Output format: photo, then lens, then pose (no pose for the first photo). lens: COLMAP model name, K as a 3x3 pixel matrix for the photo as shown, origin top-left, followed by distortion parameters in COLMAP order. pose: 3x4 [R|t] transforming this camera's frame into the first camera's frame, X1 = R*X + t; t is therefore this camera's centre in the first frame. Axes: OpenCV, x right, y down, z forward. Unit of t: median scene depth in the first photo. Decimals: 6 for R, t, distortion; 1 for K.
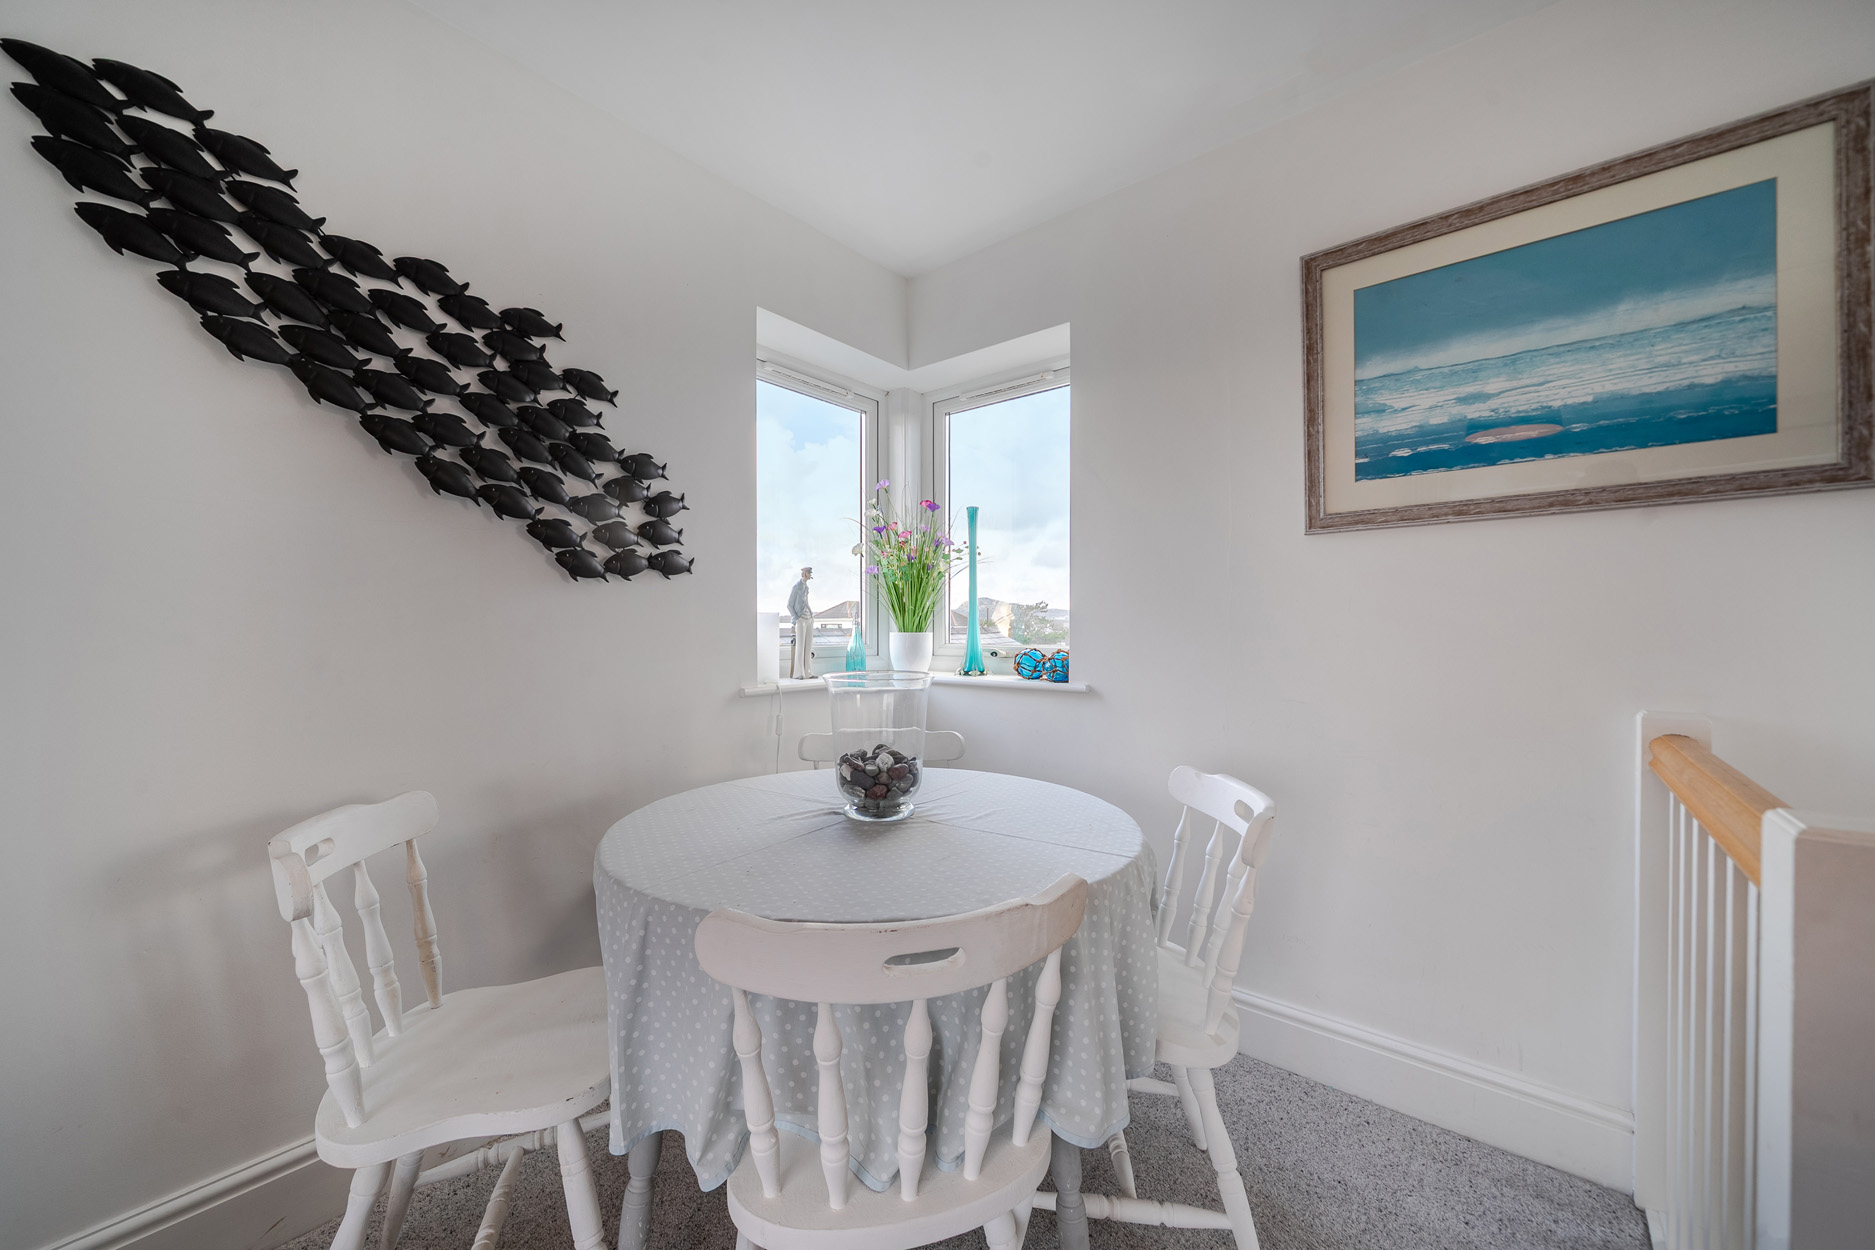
lens RADIAL K [[714.4, 0, 906.0], [0, 714.4, 632.4], [0, 0, 1]] dist [-0.002154, -0.000018]
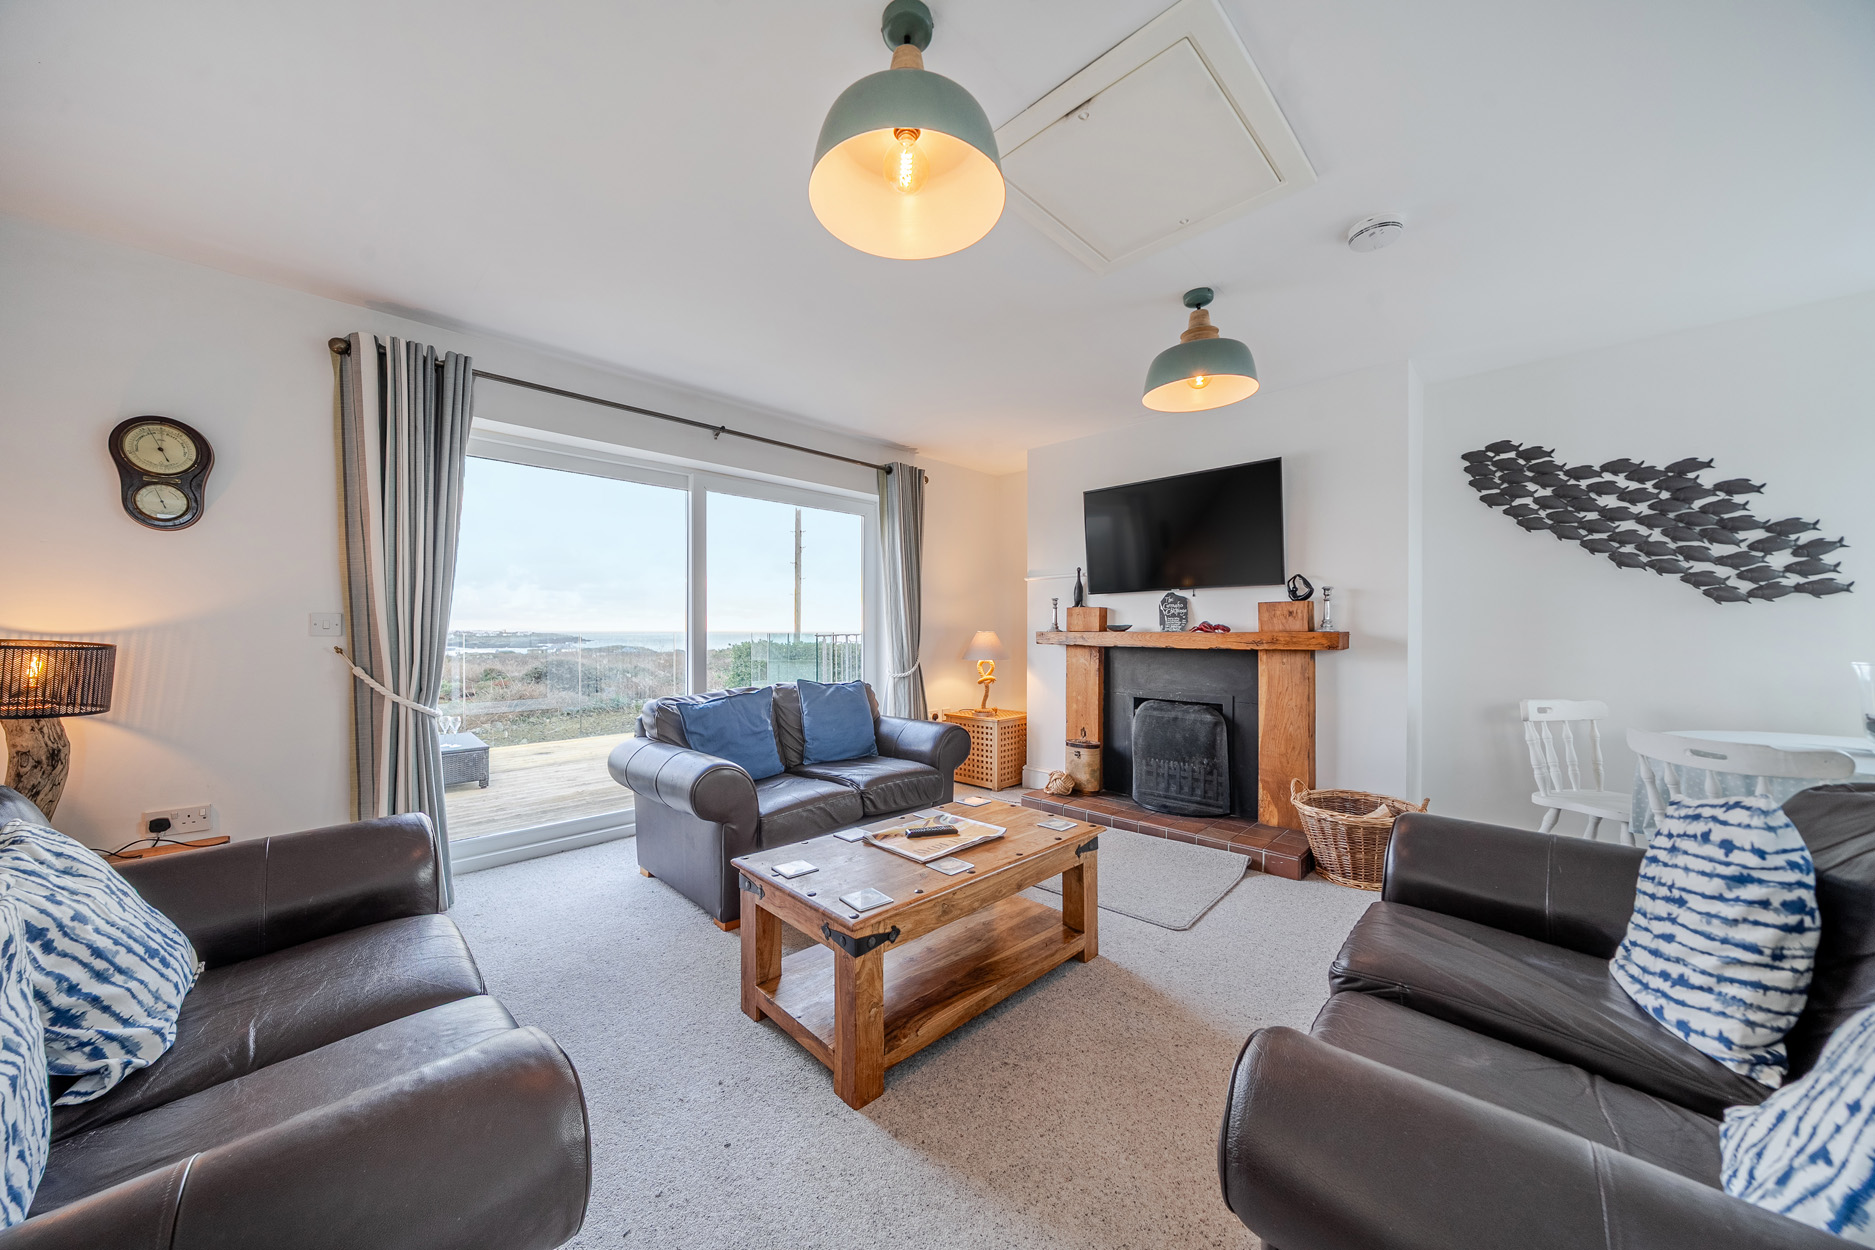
lens RADIAL K [[643.9, 0, 936.8], [0, 643.9, 632.5], [0, 0, 1]] dist [-0.009603, 0.000294]
pose [[-0.066083, 0.006910, -0.997790, 1.281773], [-0.007819, 0.999942, 0.007443, -0.000185], [0.997784, 0.008294, -0.066025, -0.850461]]
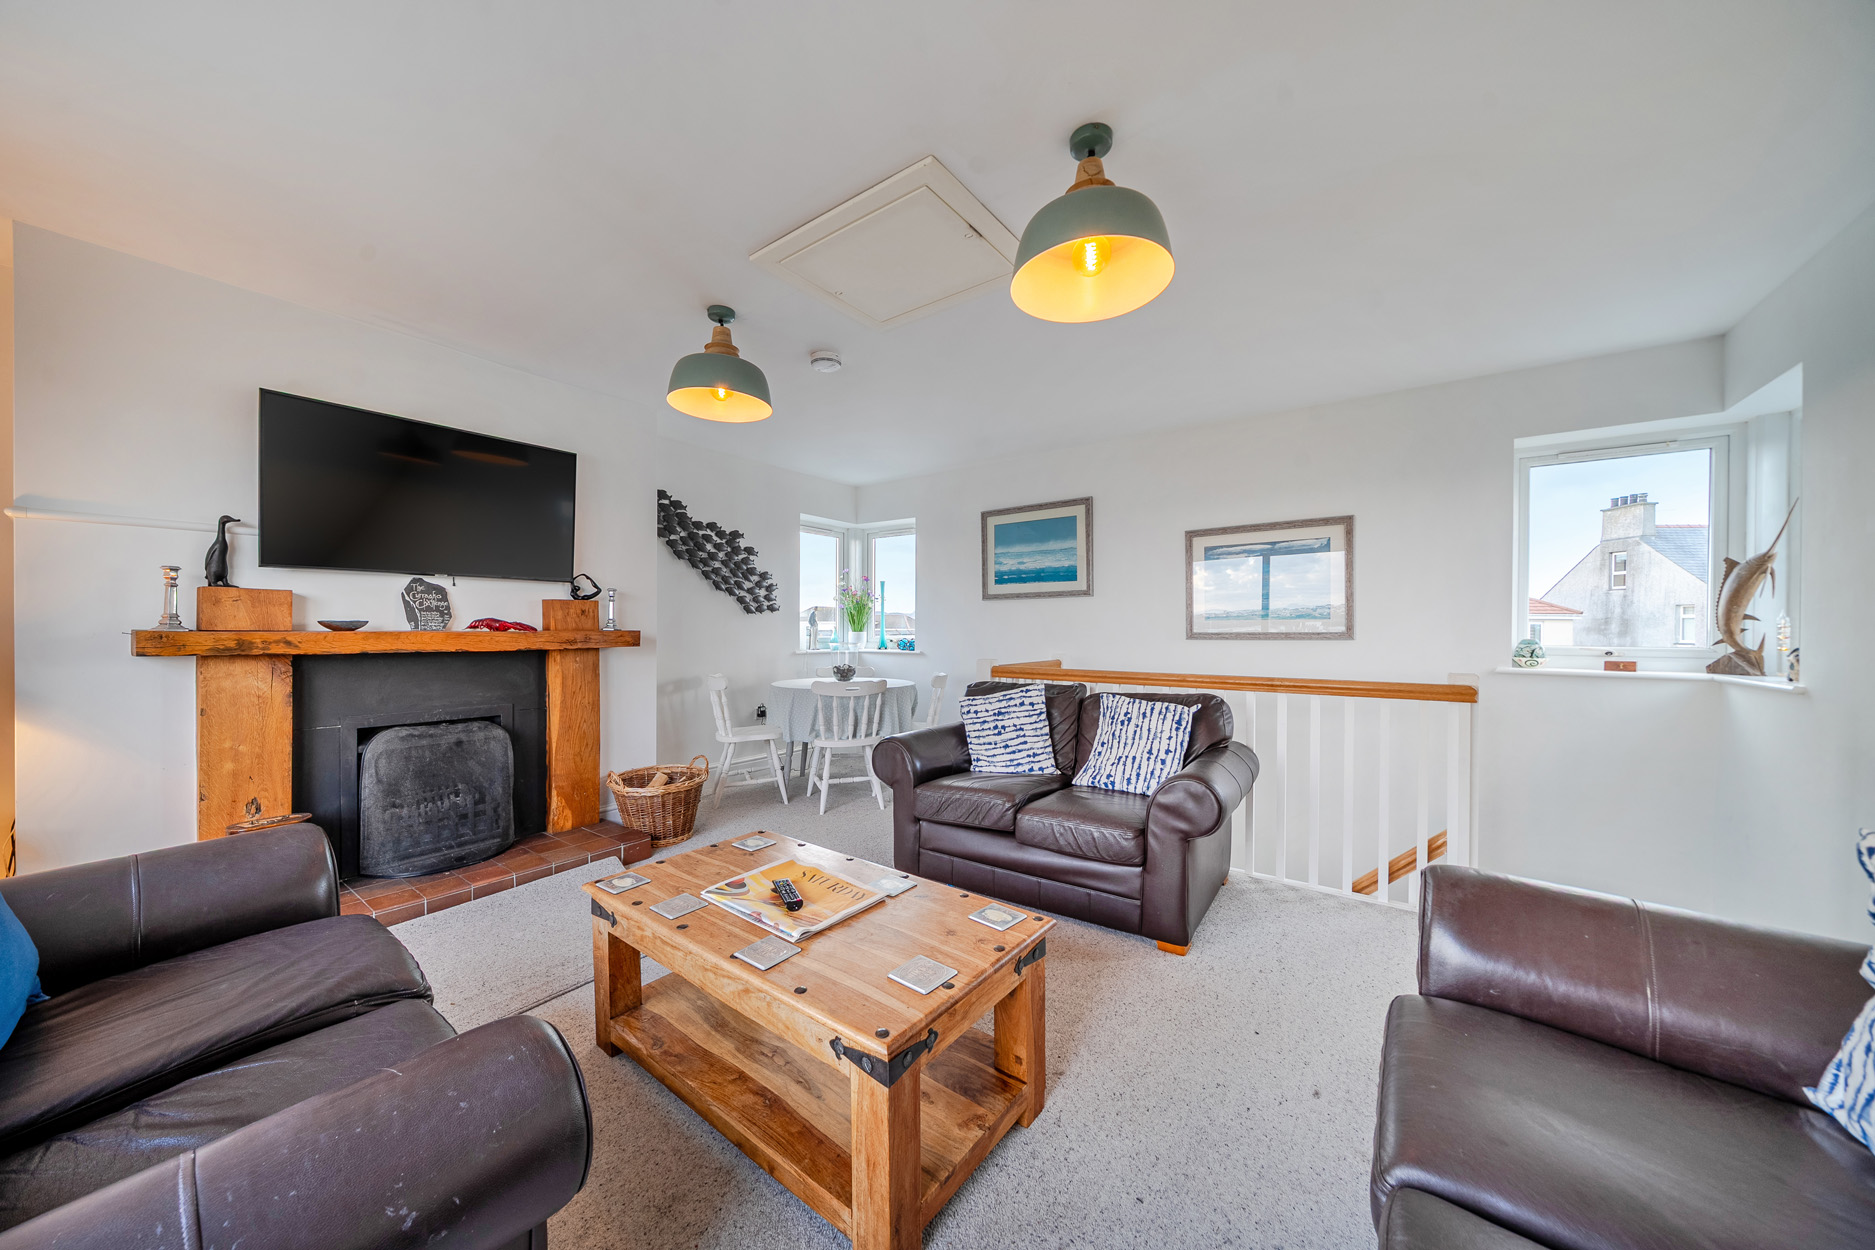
lens RADIAL K [[643.6, 0, 901.5], [0, 643.6, 634.1], [0, 0, 1]] dist [-0.000617, 0.000031]
pose [[0.998627, 0.004345, 0.052205, 0.071199], [-0.004339, 0.999991, -0.000239, 0.011574], [-0.052205, 0.000012, 0.998636, -1.987734]]
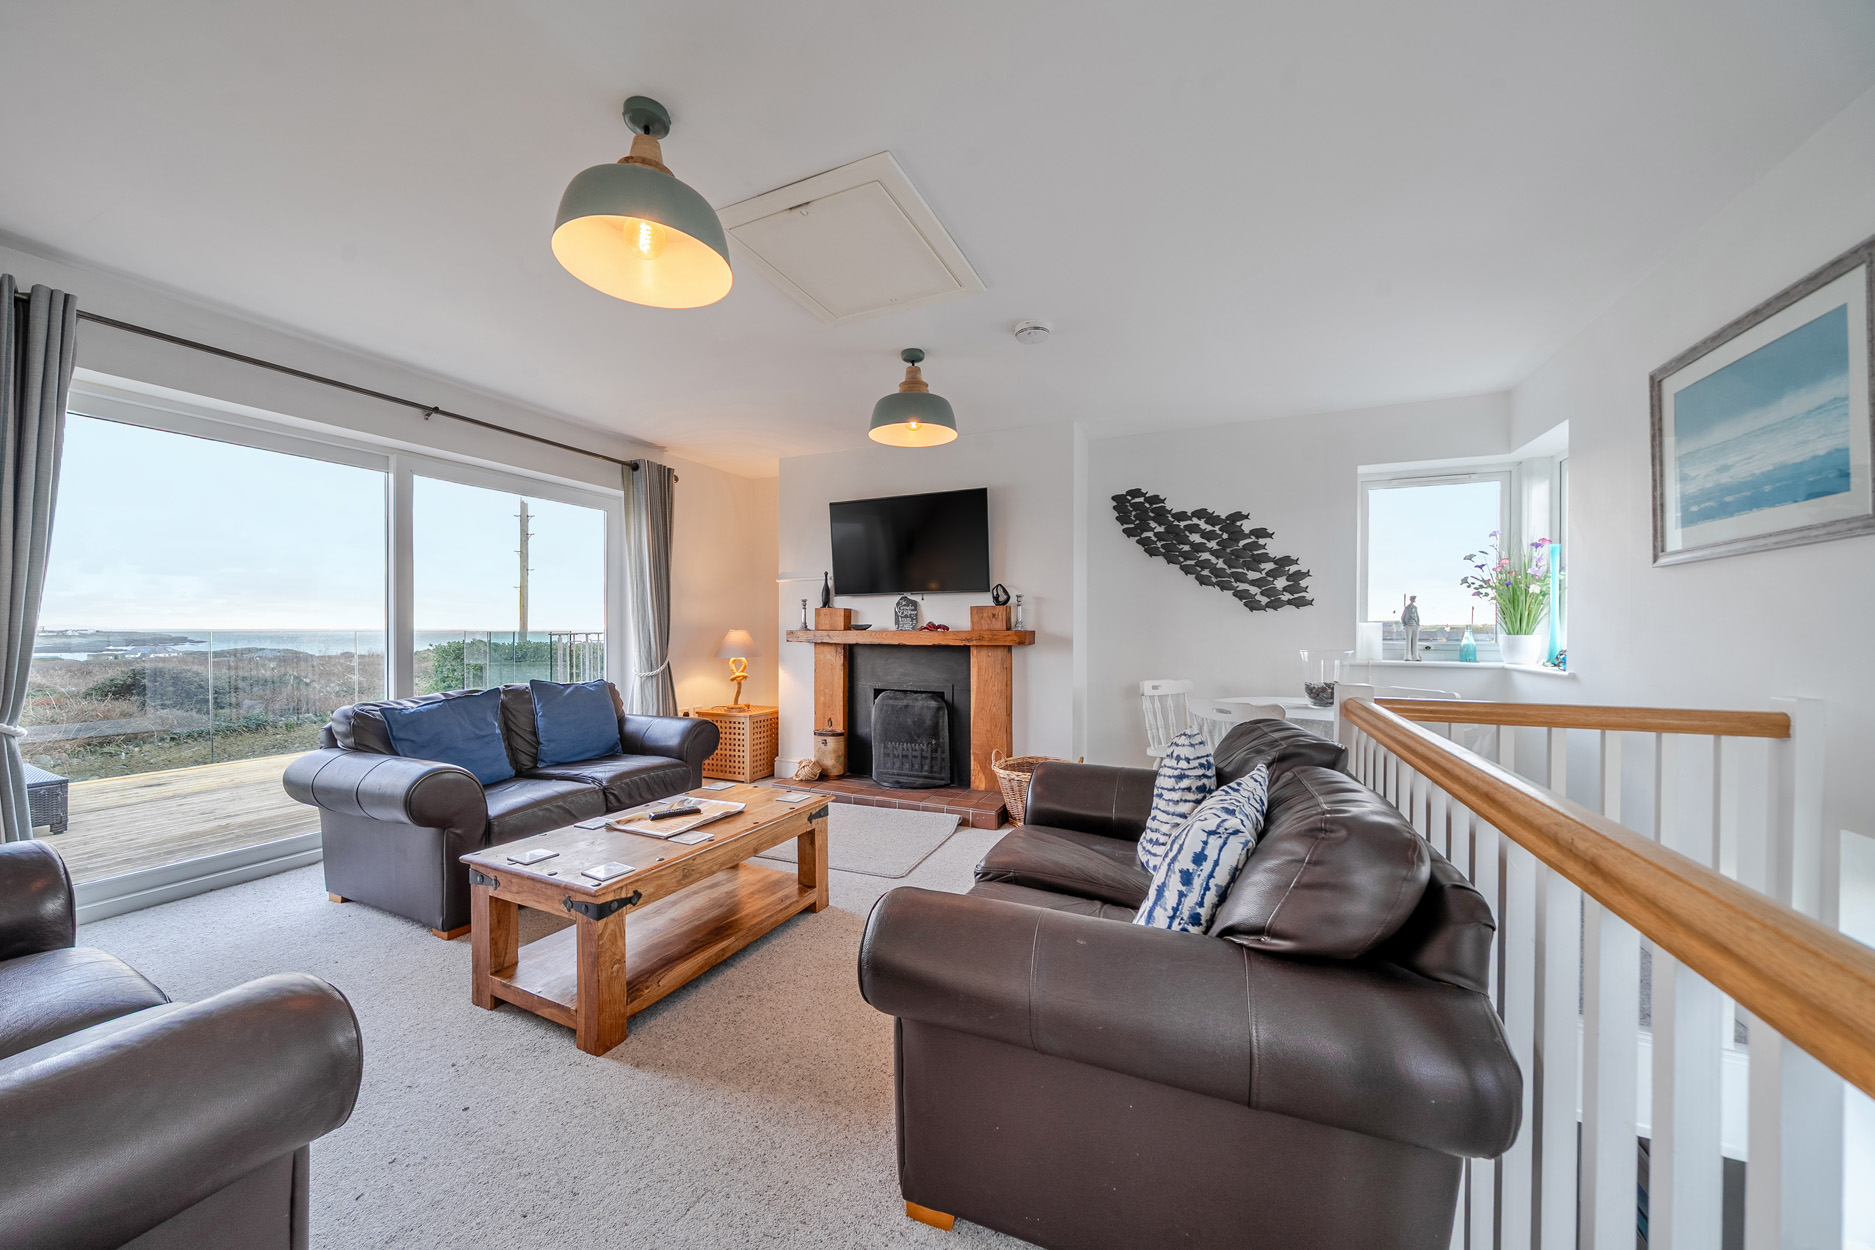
lens RADIAL K [[643.9, 0, 936.8], [0, 643.9, 632.5], [0, 0, 1]] dist [-0.009603, 0.000294]
pose [[0.290383, 0.009302, -0.956865, 1.511223], [-0.009958, 0.999928, 0.006698, -0.003101], [0.956859, 0.007584, 0.290455, -0.805723]]
